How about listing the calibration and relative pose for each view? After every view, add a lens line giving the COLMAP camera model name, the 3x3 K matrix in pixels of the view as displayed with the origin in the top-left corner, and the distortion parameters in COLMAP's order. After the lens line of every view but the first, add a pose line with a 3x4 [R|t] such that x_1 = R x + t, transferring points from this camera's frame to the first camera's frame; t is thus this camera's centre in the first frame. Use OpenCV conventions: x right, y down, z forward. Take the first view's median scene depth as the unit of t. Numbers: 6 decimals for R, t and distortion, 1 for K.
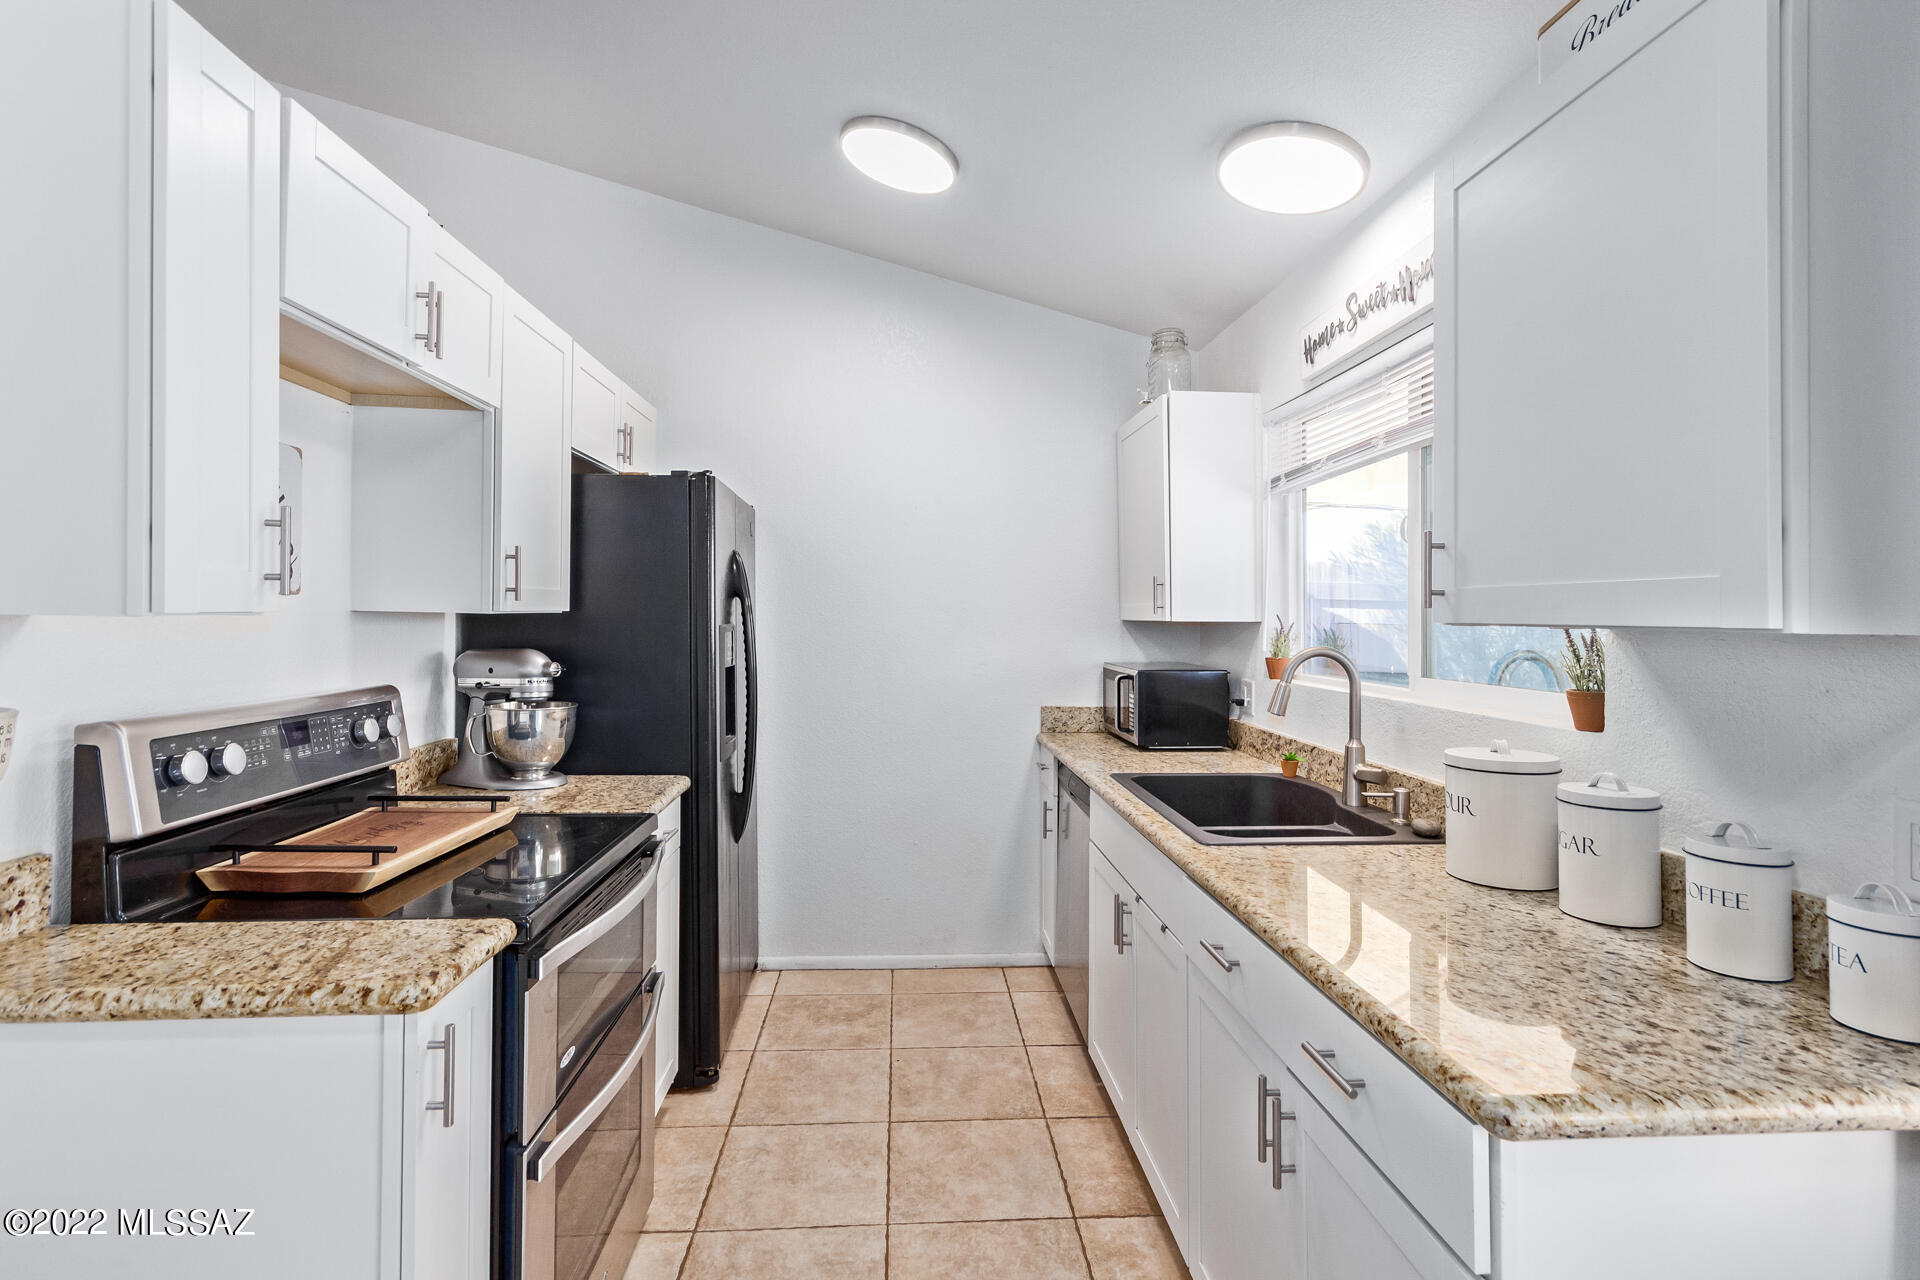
lens RADIAL K [[903.8, 0, 960.0], [0, 903.8, 640.0], [0, 0, 1]] dist [0.004493, 0.000033]
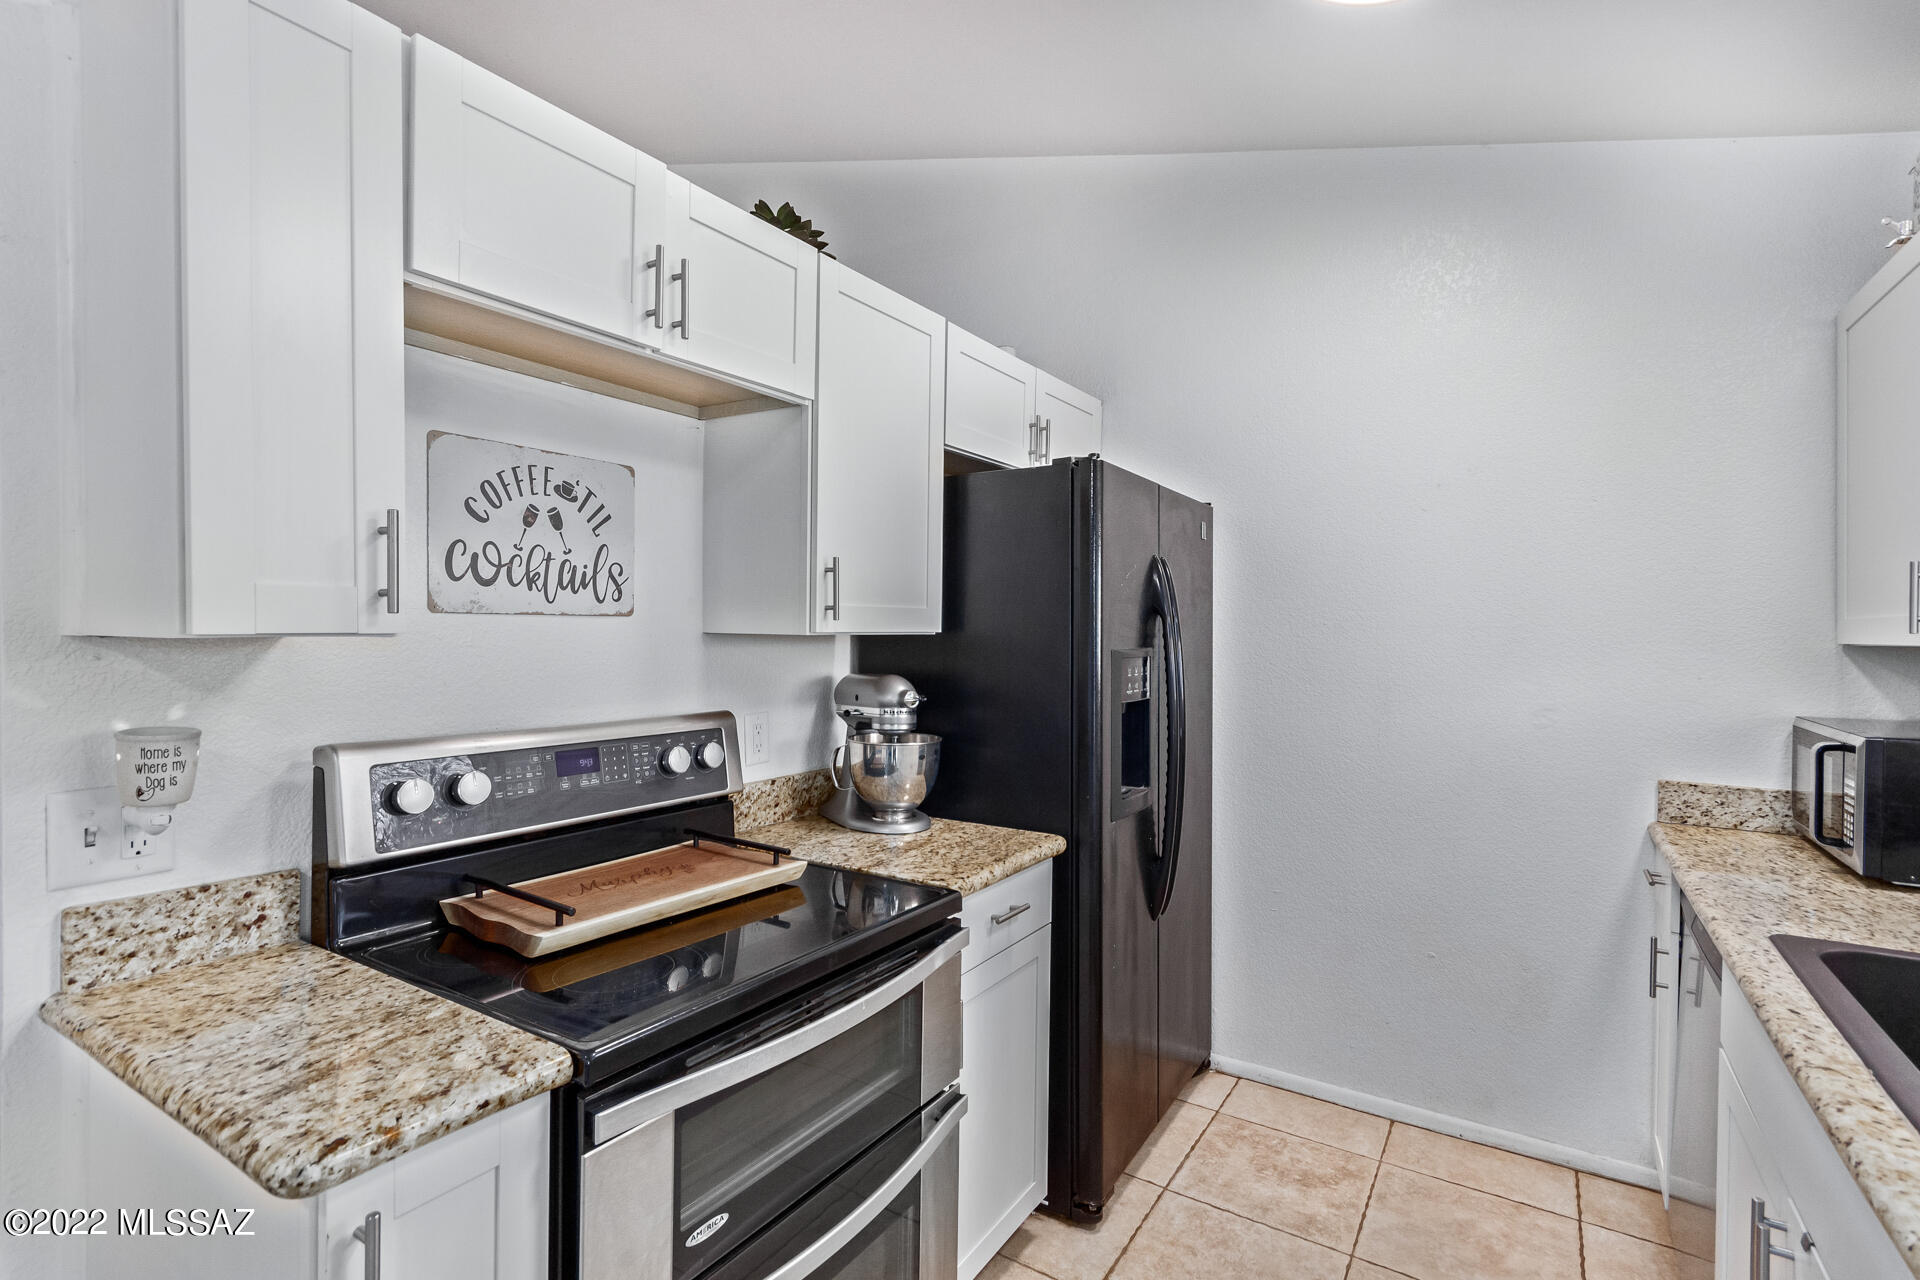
lens RADIAL K [[891.2, 0, 963.7], [0, 891.2, 667.5], [0, 0, 1]] dist [0.005935, 0.000301]
pose [[0.808943, 0.018018, -0.587611, 0.110763], [-0.014969, 0.999837, 0.010051, -0.008369], [0.587697, 0.000665, 0.809081, 0.365938]]
